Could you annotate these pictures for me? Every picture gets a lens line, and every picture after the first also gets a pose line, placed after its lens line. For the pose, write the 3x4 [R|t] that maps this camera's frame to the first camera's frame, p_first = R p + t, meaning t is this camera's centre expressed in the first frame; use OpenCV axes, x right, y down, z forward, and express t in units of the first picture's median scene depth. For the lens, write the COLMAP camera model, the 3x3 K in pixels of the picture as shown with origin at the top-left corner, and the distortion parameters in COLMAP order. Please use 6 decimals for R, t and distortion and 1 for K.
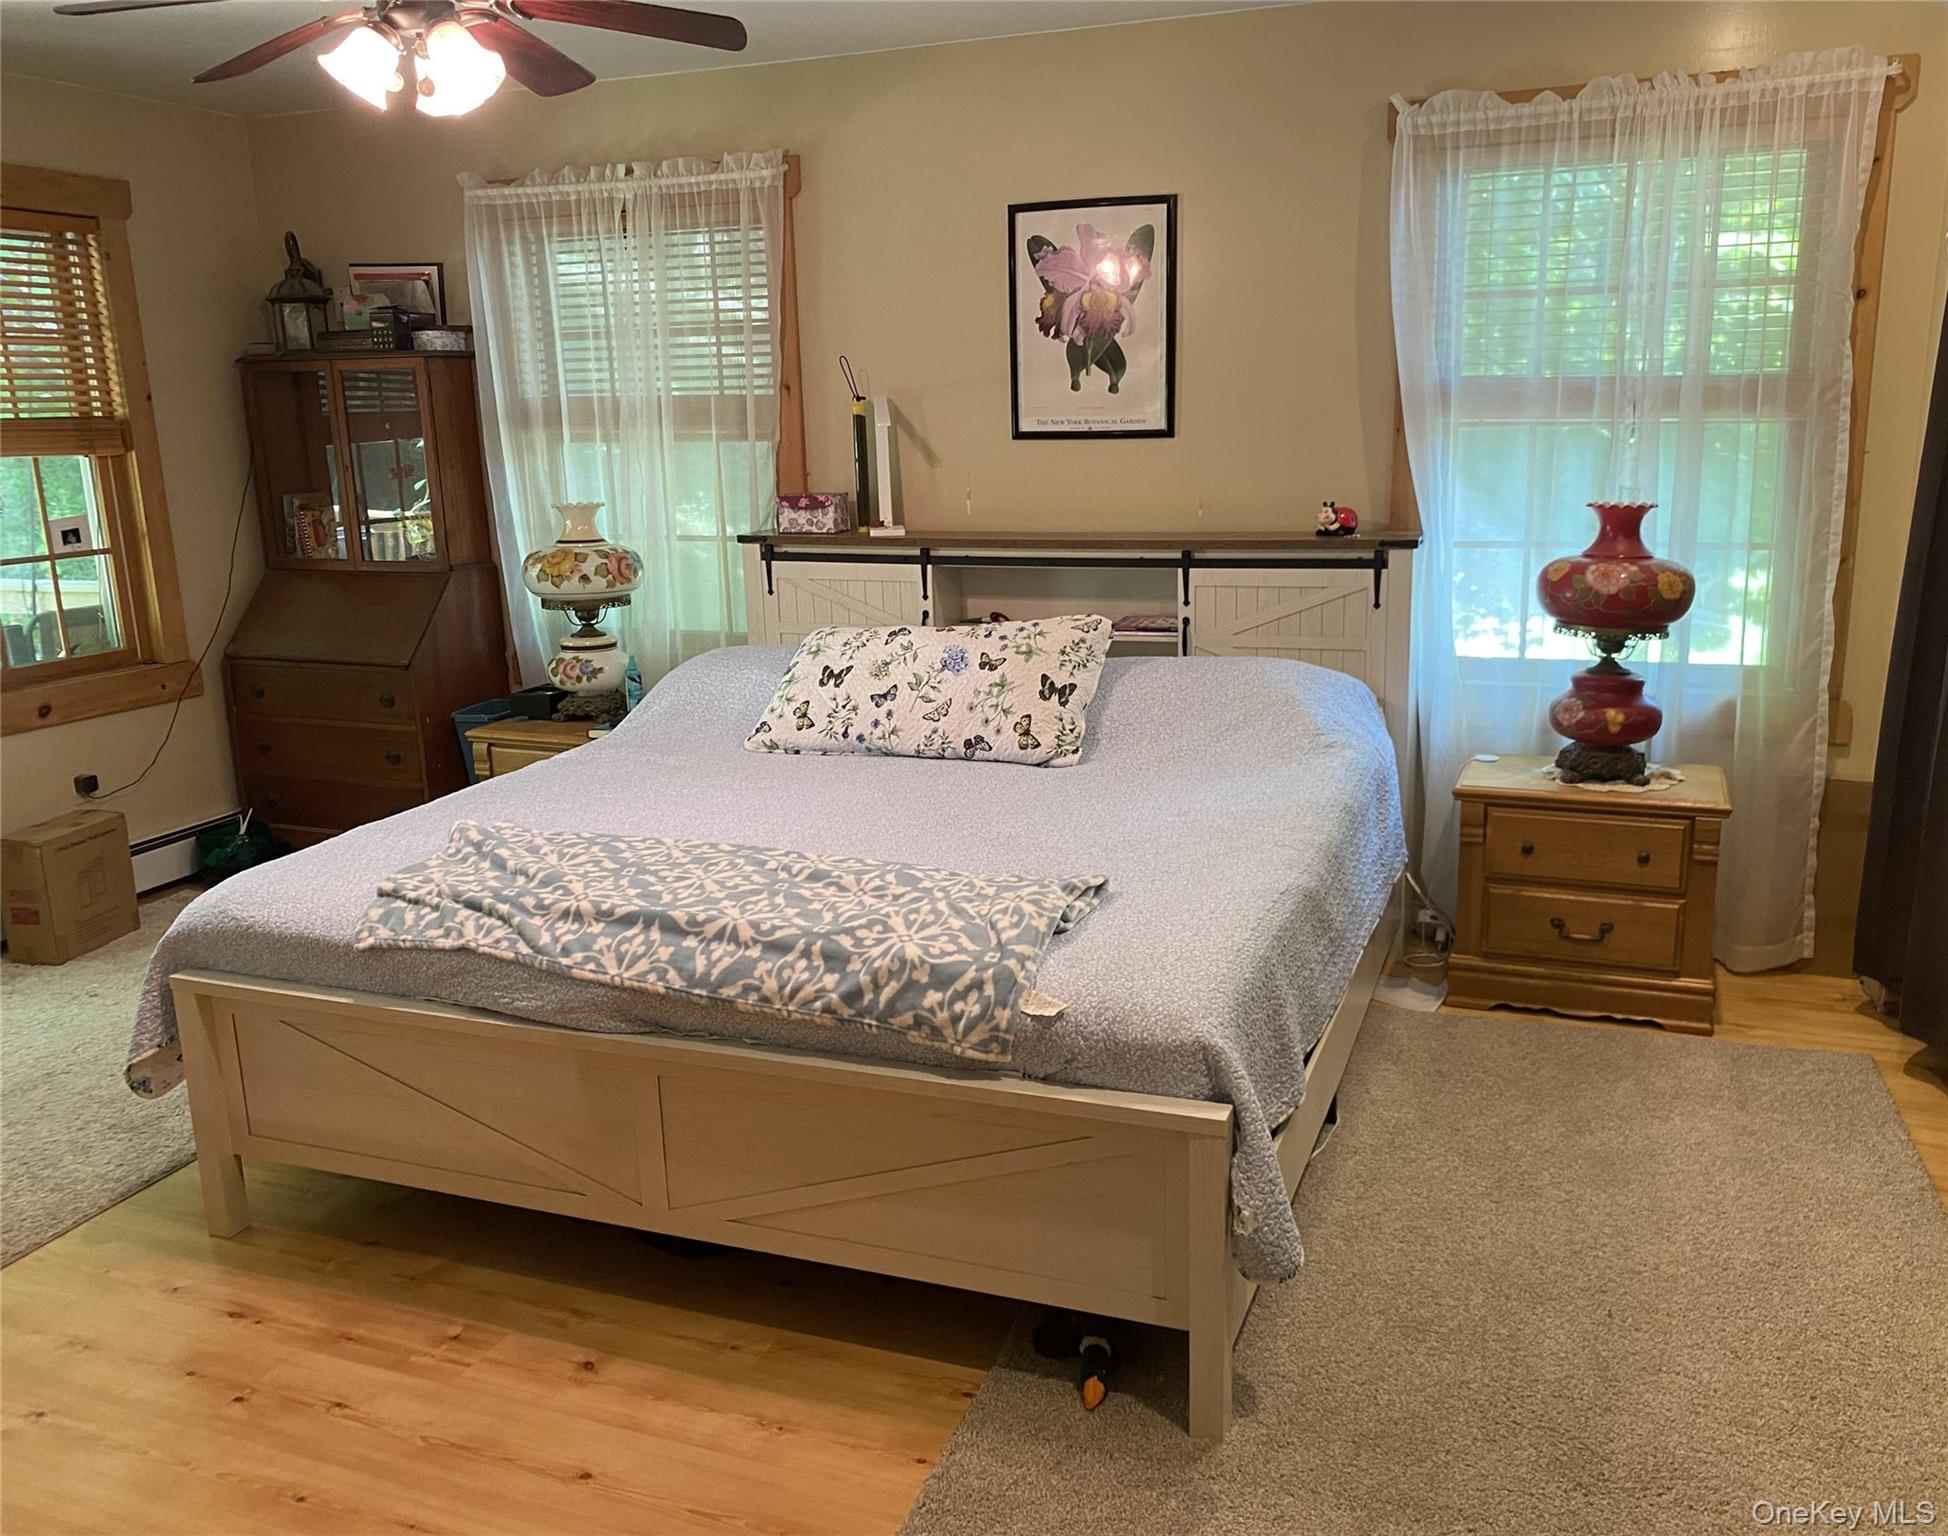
lens RADIAL K [[1584.6, 0, 1019.0], [0, 1584.6, 767.2], [0, 0, 1]] dist [0.035803, -0.009541]
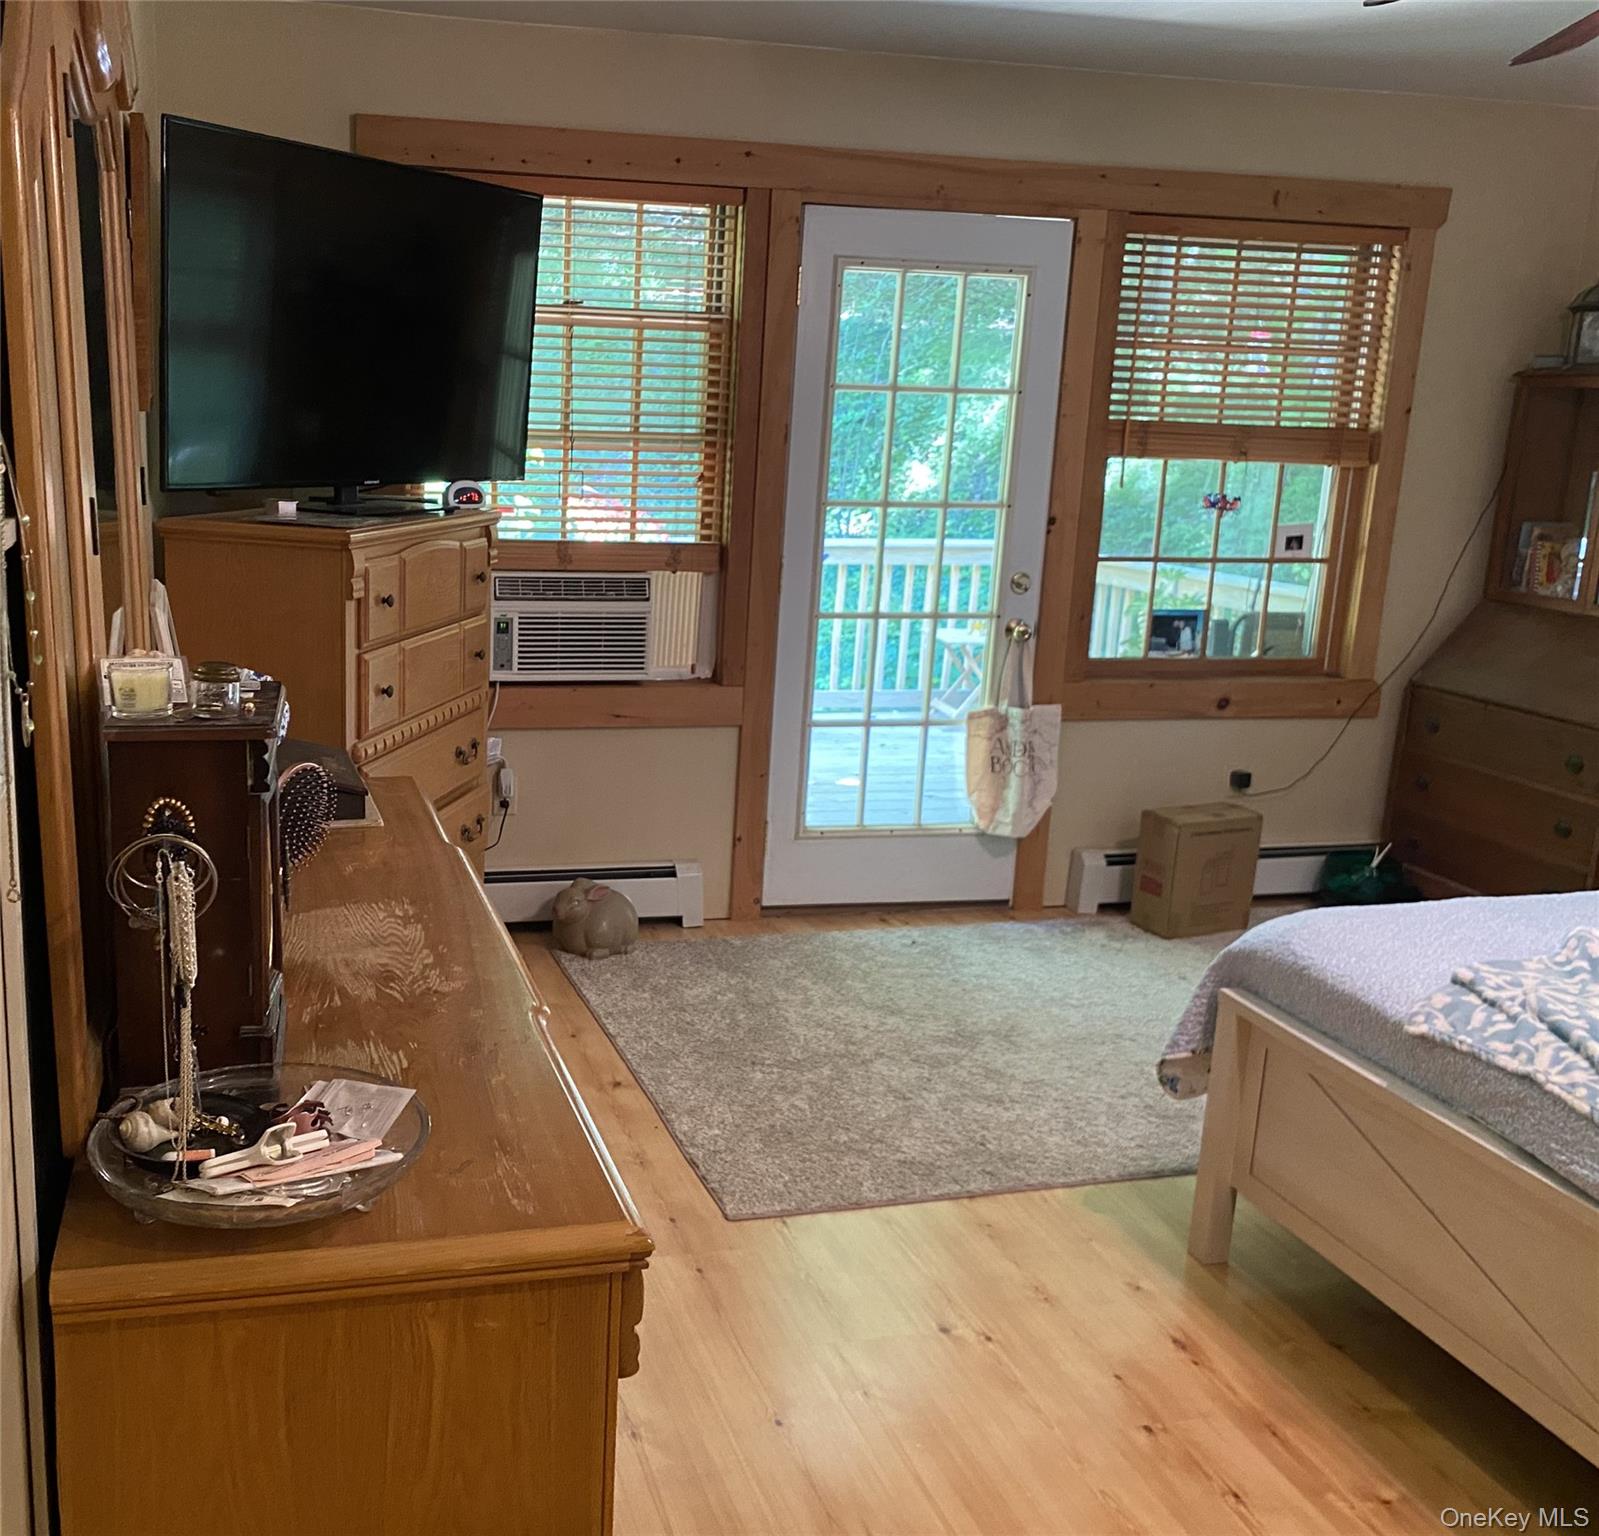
lens RADIAL K [[1484.9, 0, 798.4], [0, 1484.9, 754.1], [0, 0, 1]] dist [0.018816, 0.000000]
pose [[0.549177, 0.222696, -0.805488, 0.030700], [-0.231594, 0.966647, 0.109353, -0.044465], [0.802975, 0.126492, 0.582435, 0.210858]]
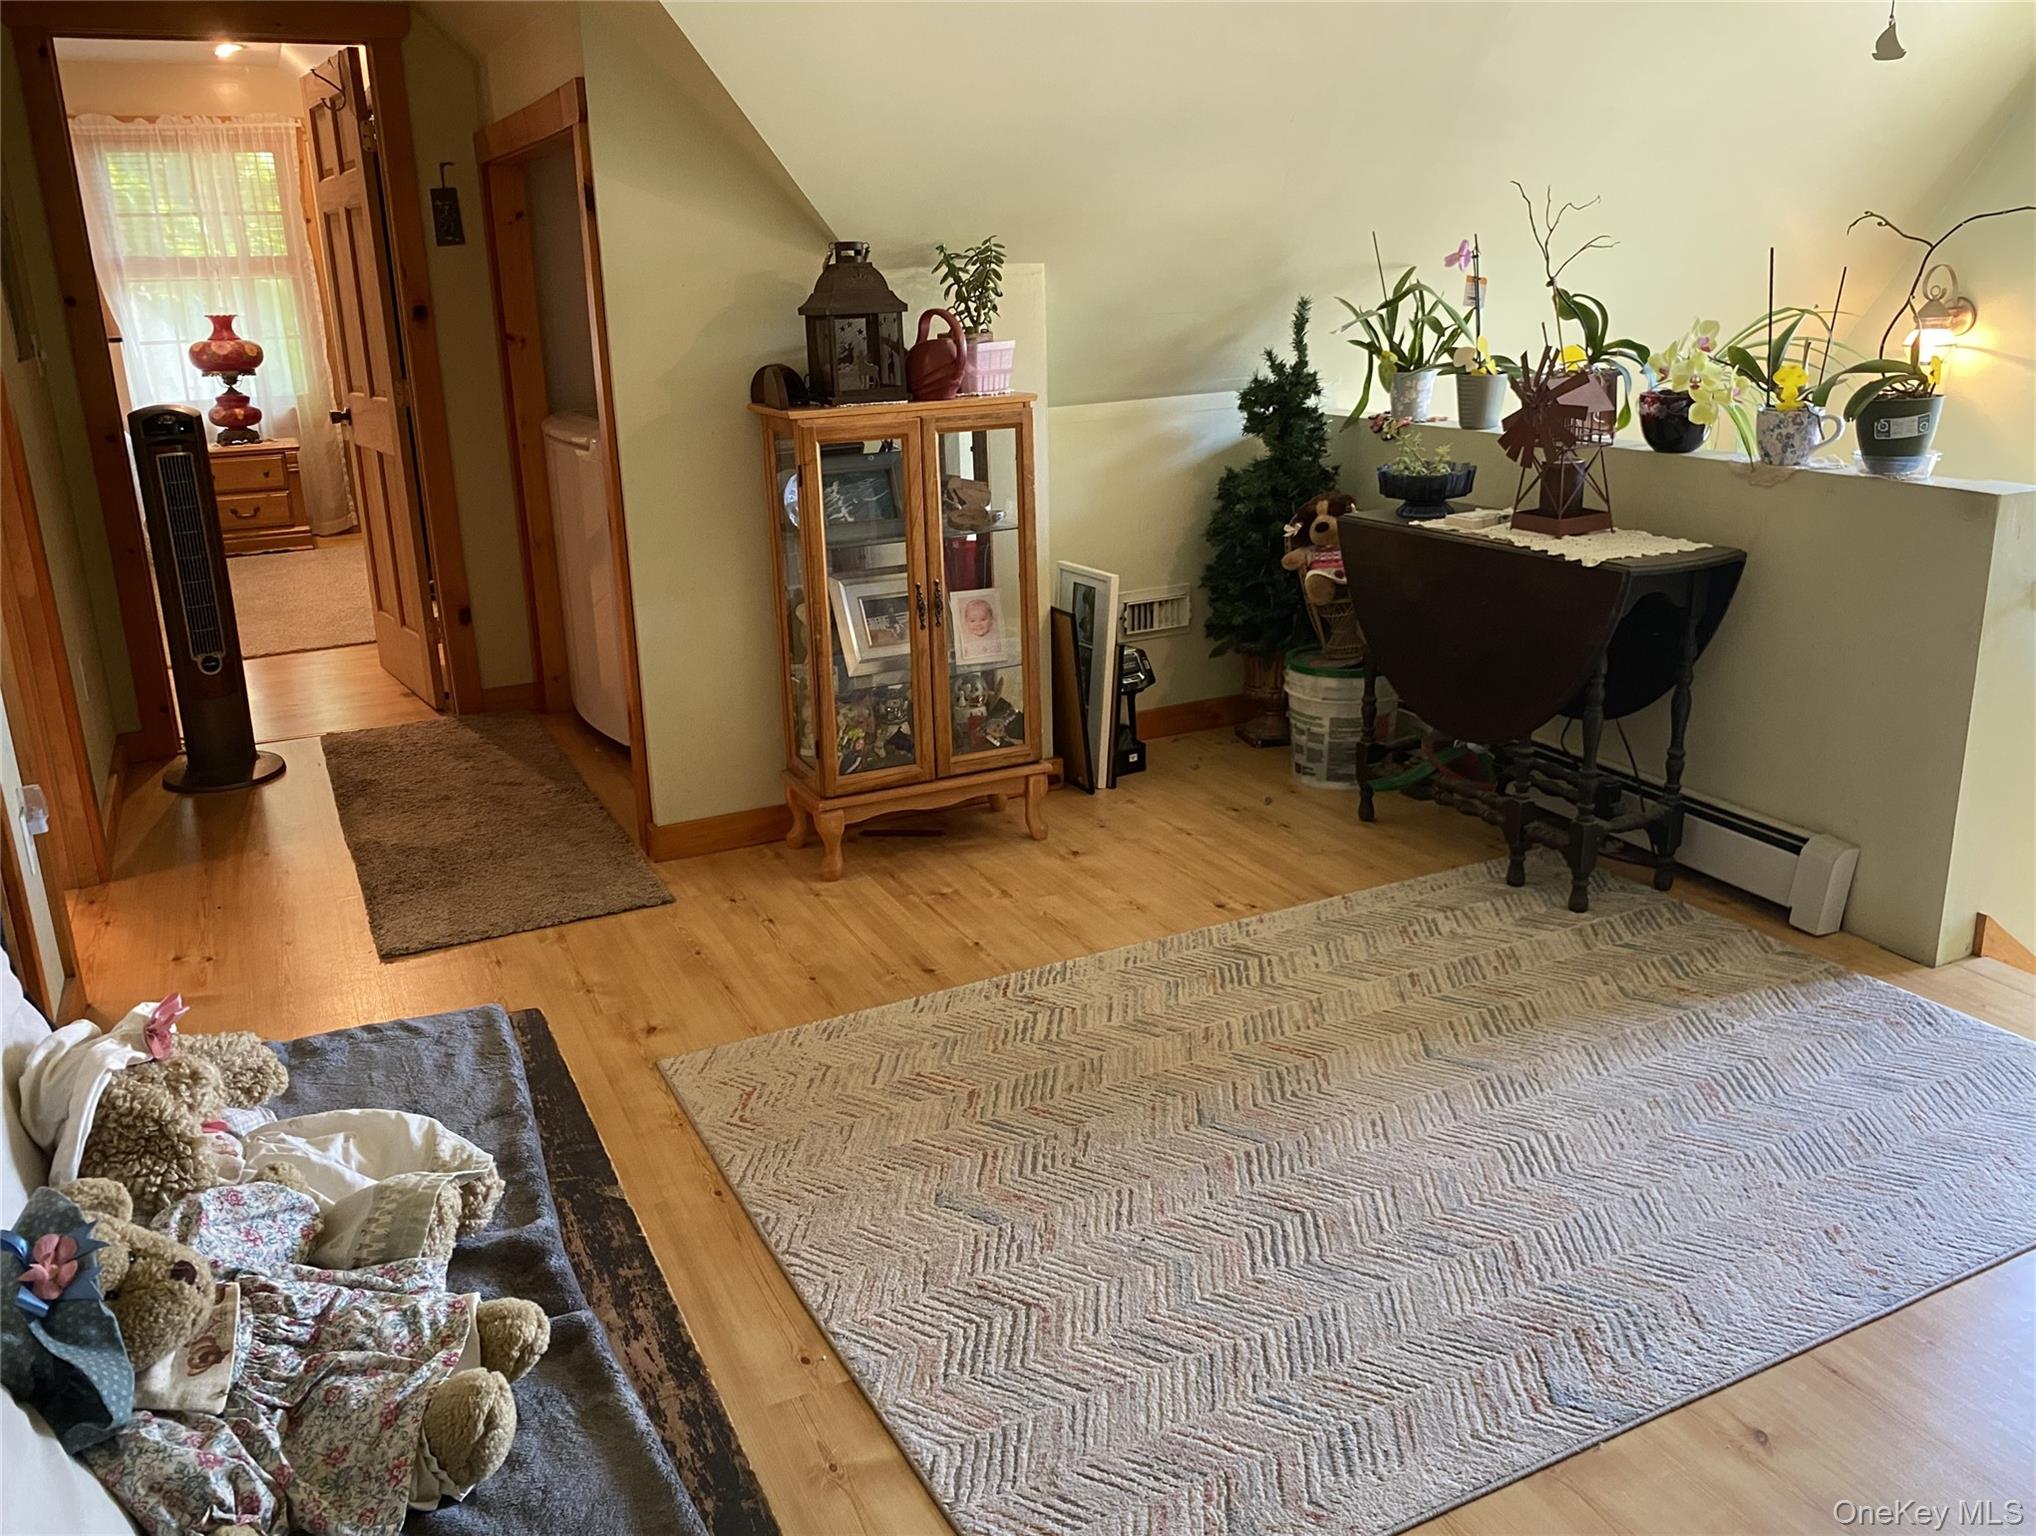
lens RADIAL K [[1614.2, 0, 1017.2], [0, 1614.2, 751.9], [0, 0, 1]] dist [0.030257, -0.054455]
pose [[0.699202, -0.200046, 0.686366, -0.658278], [0.167371, 0.979177, 0.114888, 0.456220], [-0.695057, 0.034548, 0.718124, -1.743893]]
